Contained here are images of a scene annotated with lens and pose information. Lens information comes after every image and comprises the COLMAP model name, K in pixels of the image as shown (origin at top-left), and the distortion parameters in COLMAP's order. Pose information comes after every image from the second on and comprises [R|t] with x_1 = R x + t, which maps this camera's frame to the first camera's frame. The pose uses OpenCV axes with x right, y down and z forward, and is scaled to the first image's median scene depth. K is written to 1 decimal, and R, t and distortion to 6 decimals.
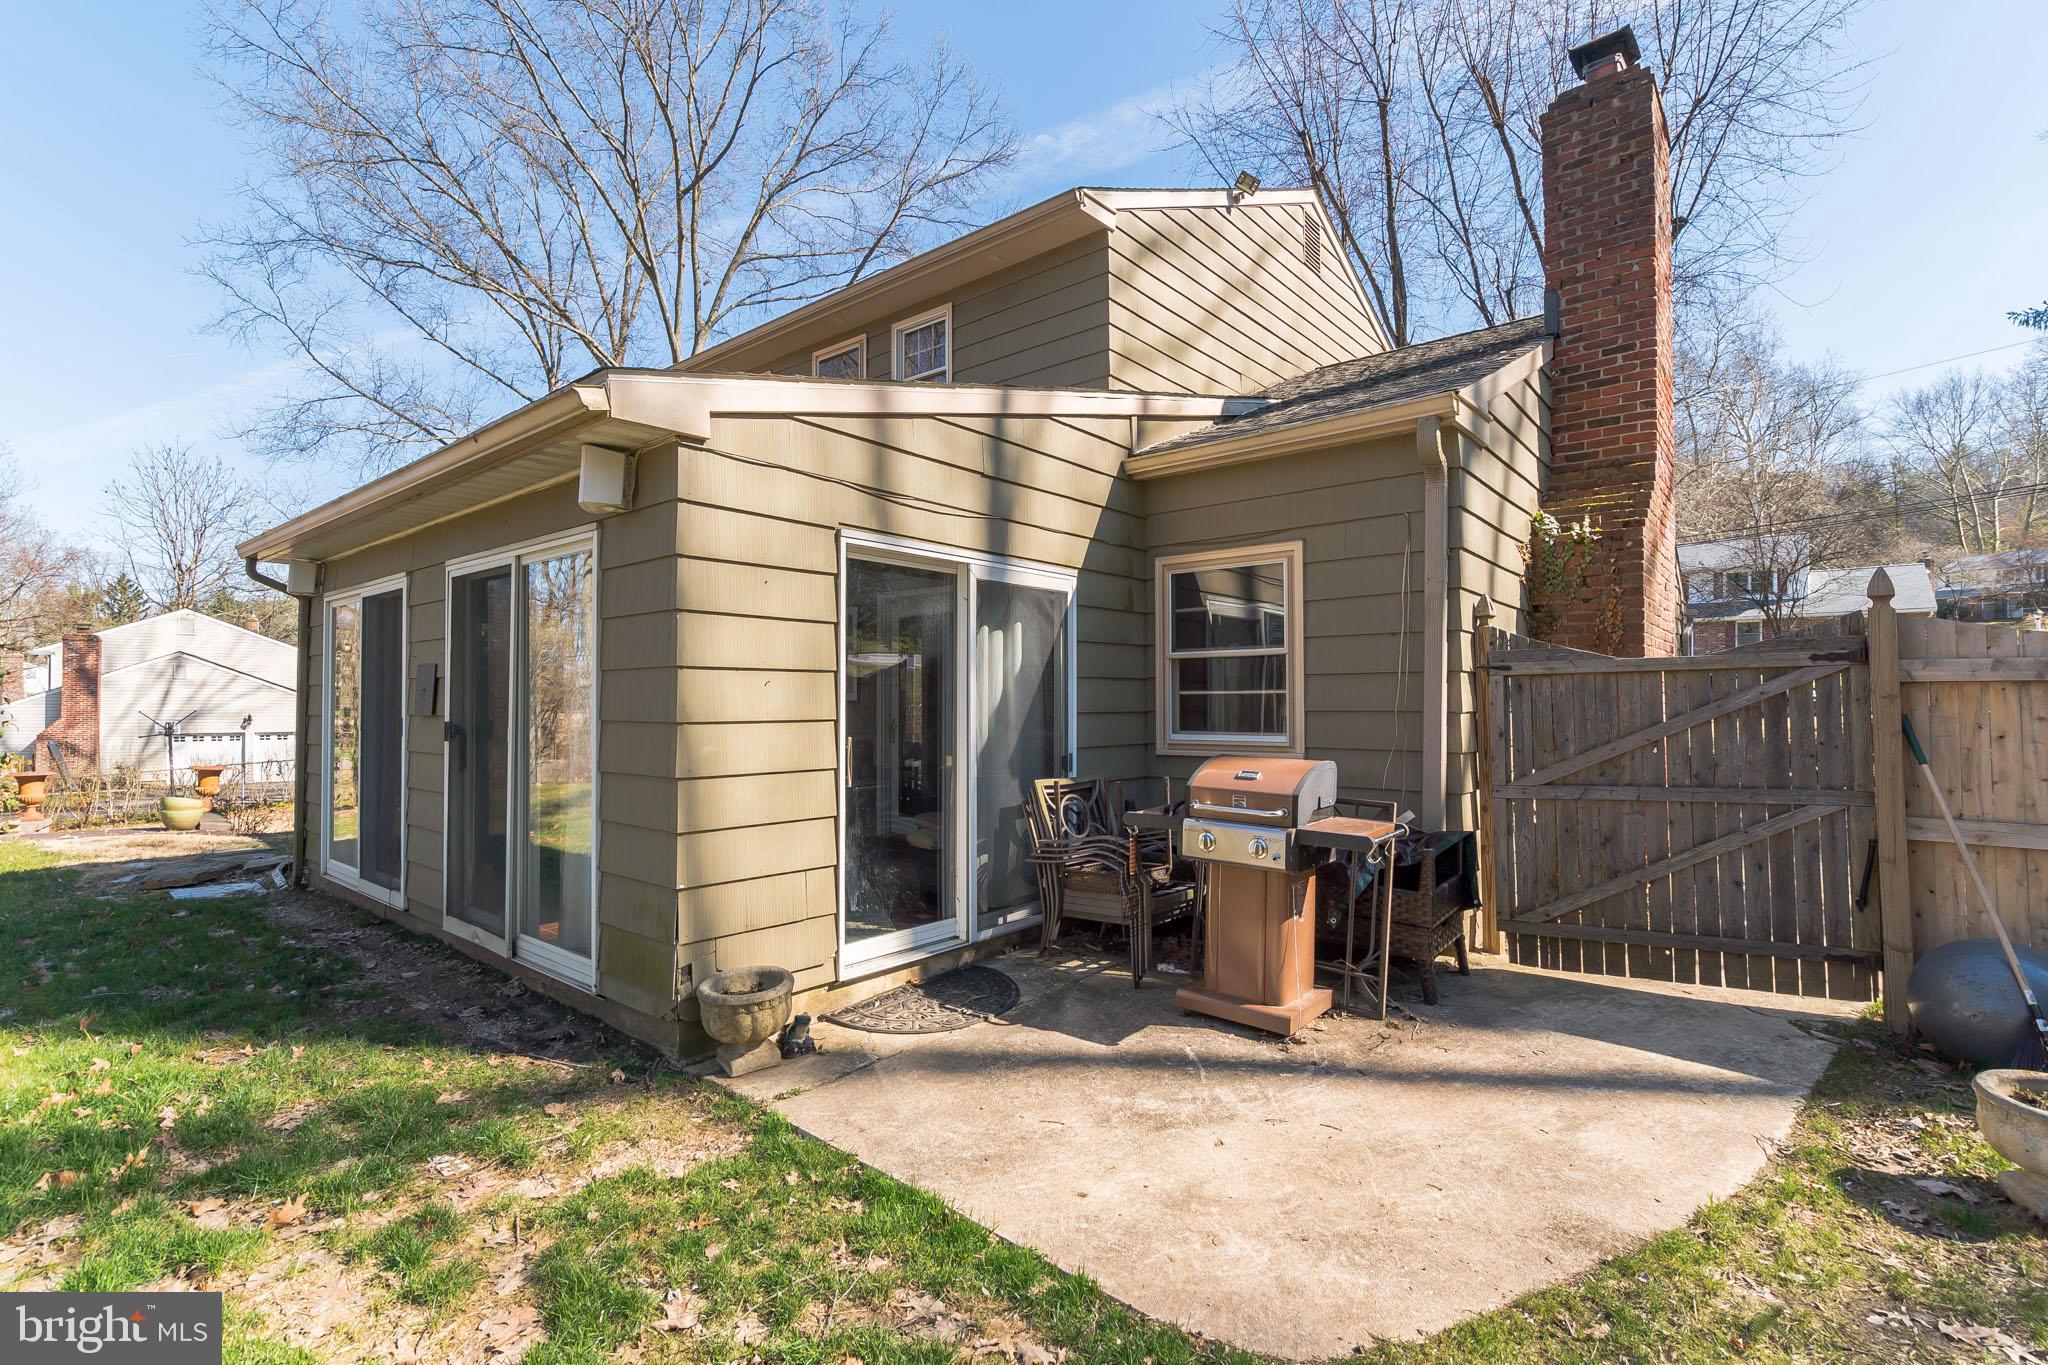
lens RADIAL K [[936.0, 0, 1029.1], [0, 936.0, 677.2], [0, 0, 1]] dist [0.004010, 0.000931]
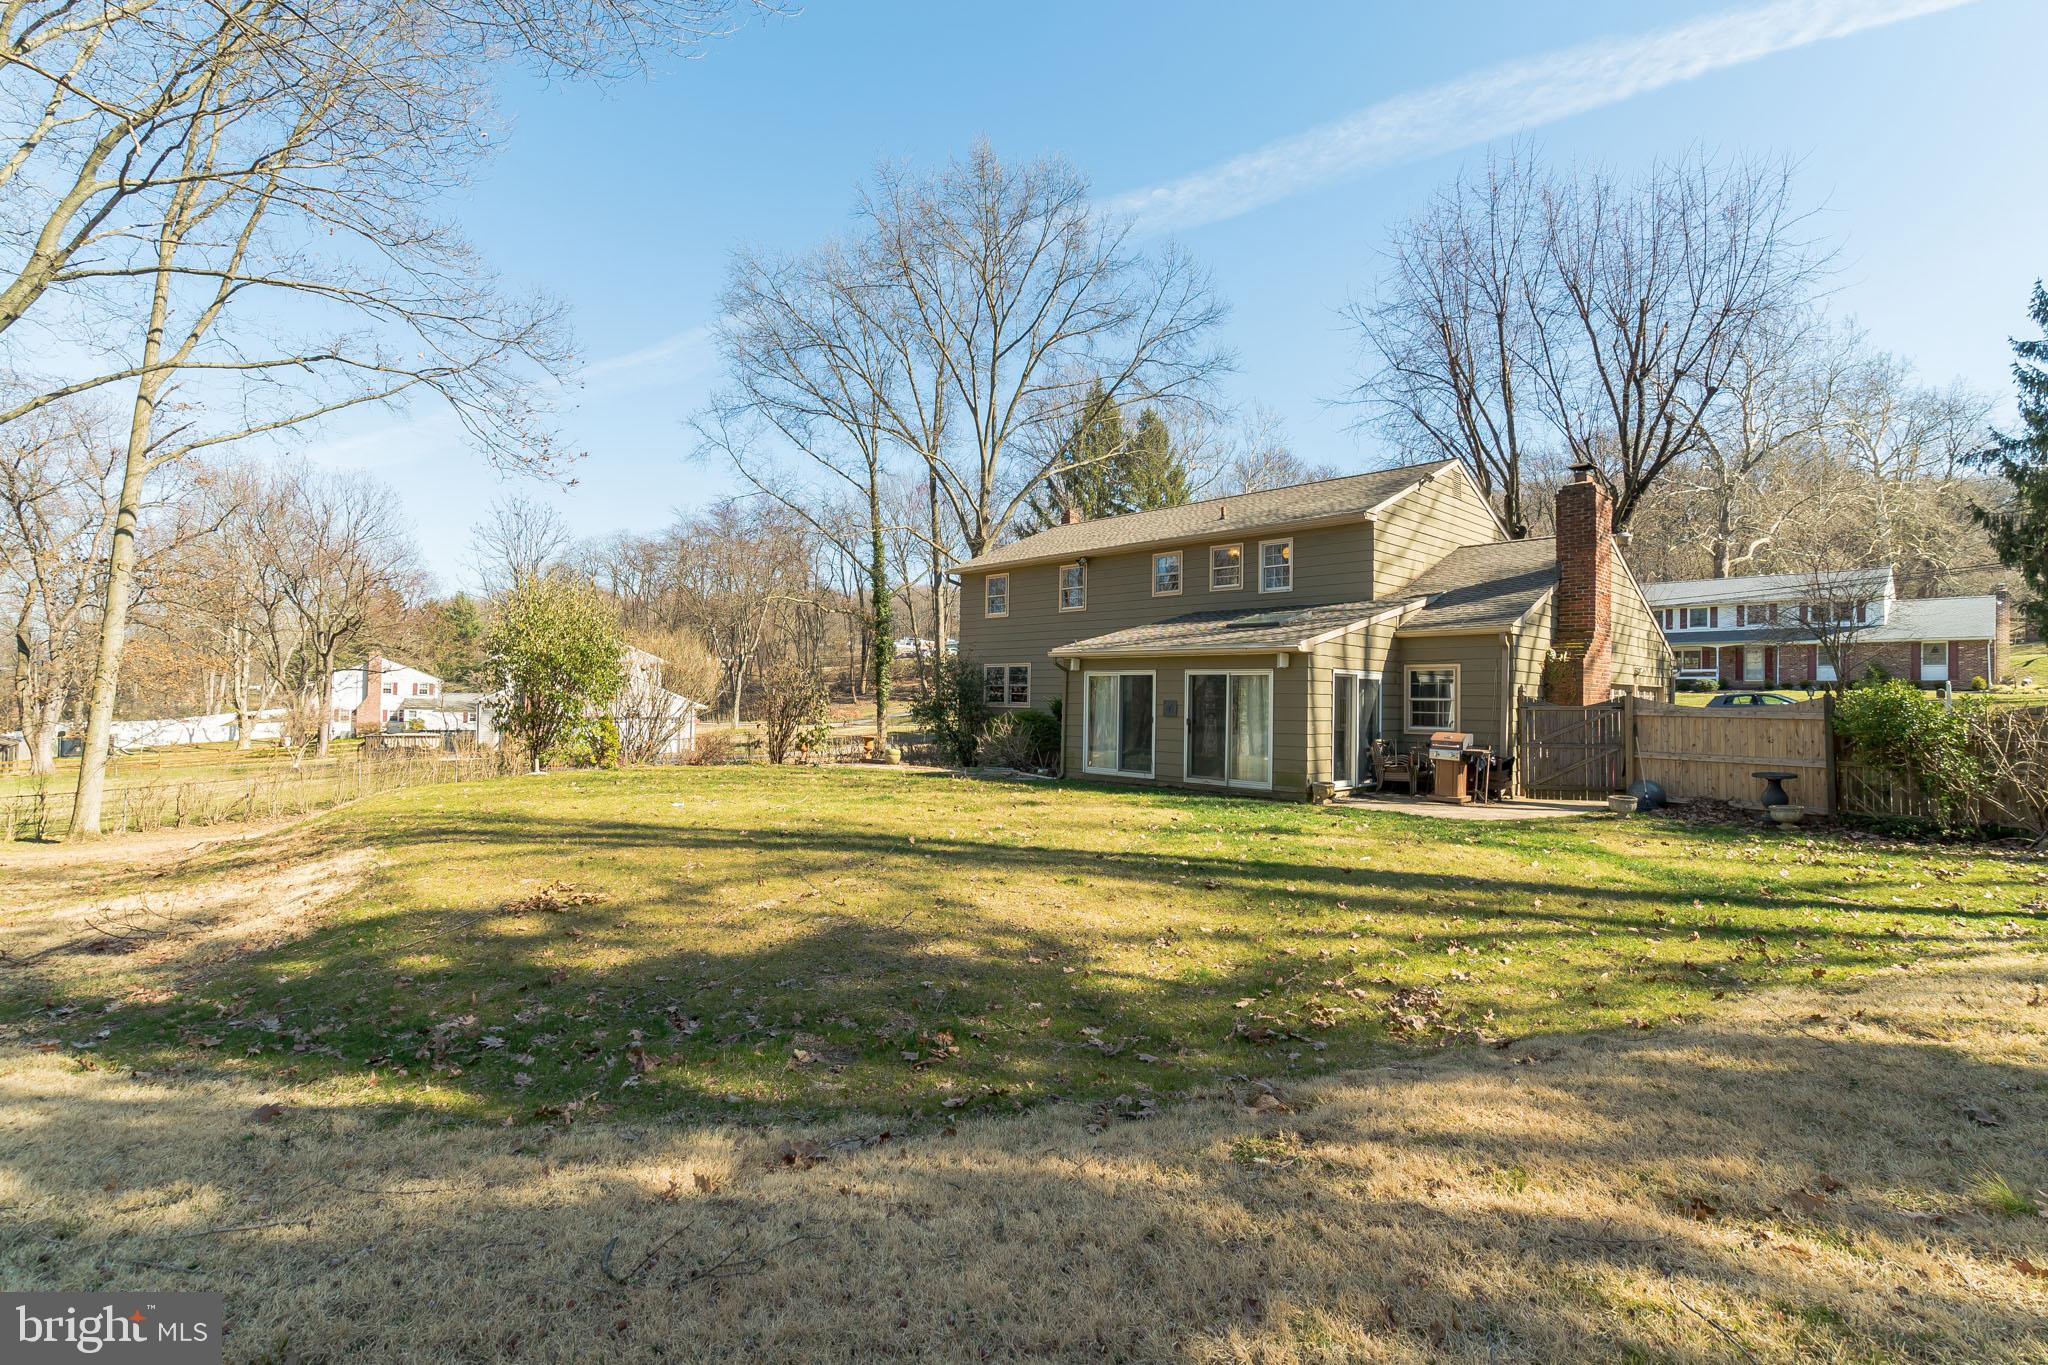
lens RADIAL K [[936.0, 0, 1016.4], [0, 936.0, 694.9], [0, 0, 1]] dist [0.004010, 0.000931]
pose [[0.993874, 0.017203, -0.109175, -0.824751], [-0.015256, 0.999710, 0.018650, -0.081827], [0.109464, -0.016870, 0.993848, -2.224076]]
